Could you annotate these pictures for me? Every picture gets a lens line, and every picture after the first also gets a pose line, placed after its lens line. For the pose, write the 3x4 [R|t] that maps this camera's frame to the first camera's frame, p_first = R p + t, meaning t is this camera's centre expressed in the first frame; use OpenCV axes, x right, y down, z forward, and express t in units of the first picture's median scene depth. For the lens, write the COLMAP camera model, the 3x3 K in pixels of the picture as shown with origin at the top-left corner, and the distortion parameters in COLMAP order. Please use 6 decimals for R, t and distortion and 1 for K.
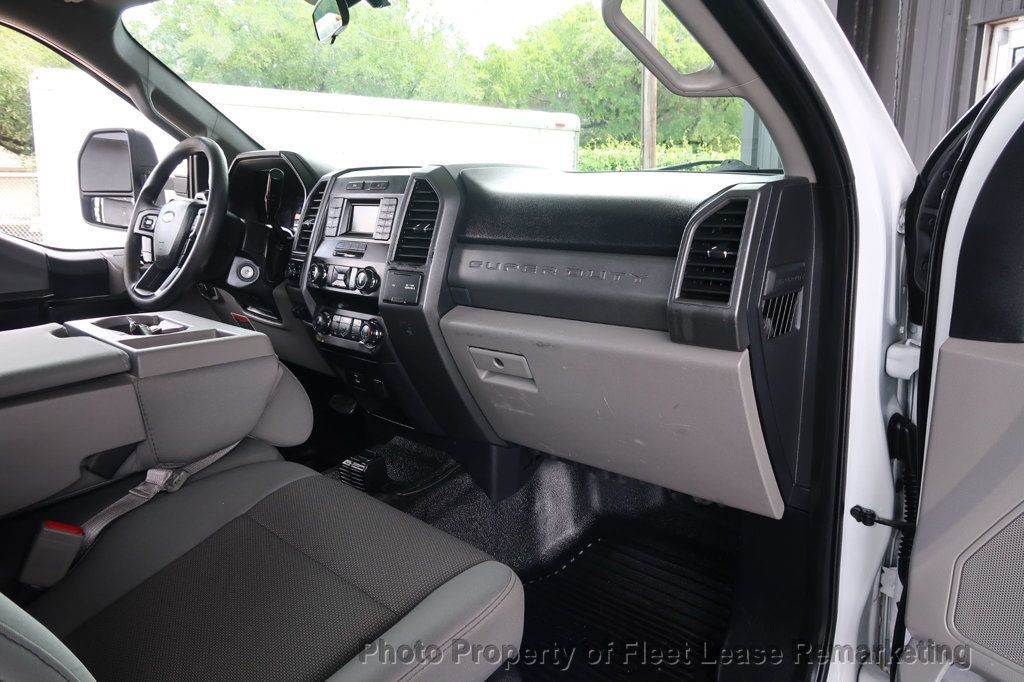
lens RADIAL K [[711.0, 0, 509.4], [0, 711.0, 347.4], [0, 0, 1]] dist [-0.011617, -0.010233]
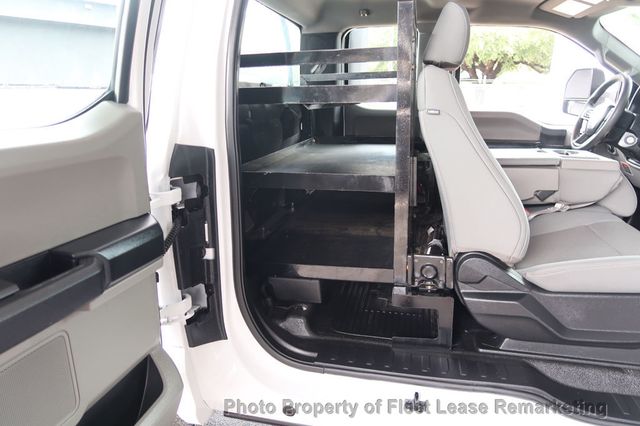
lens RADIAL K [[444.4, 0, 317.9], [0, 444.4, 210.6], [0, 0, 1]] dist [-0.011617, -0.010233]
pose [[0.504533, 0.216613, -0.835778, 0.279676], [-0.184744, 0.972682, 0.140571, 0.079271], [0.843396, 0.083482, 0.530768, -0.415271]]
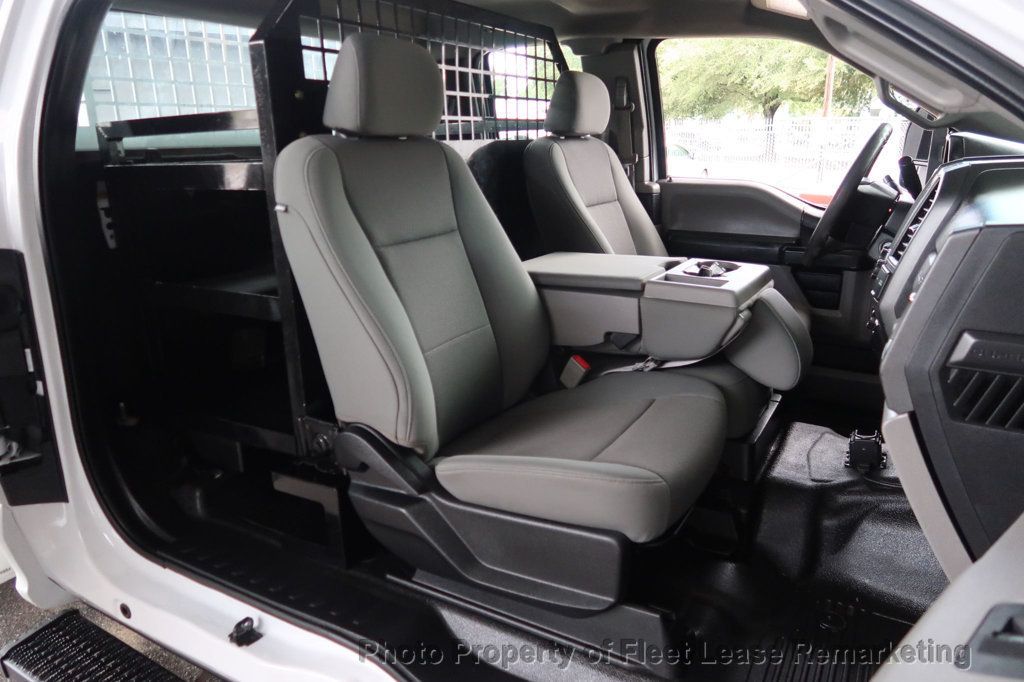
lens RADIAL K [[711.0, 0, 511.1], [0, 711.0, 344.7], [0, 0, 1]] dist [-0.011617, -0.010233]
pose [[0.225305, 0.278249, -0.933710, 0.546762], [-0.200515, 0.951078, 0.235041, -0.098905], [0.953431, 0.134267, 0.270076, 0.159031]]
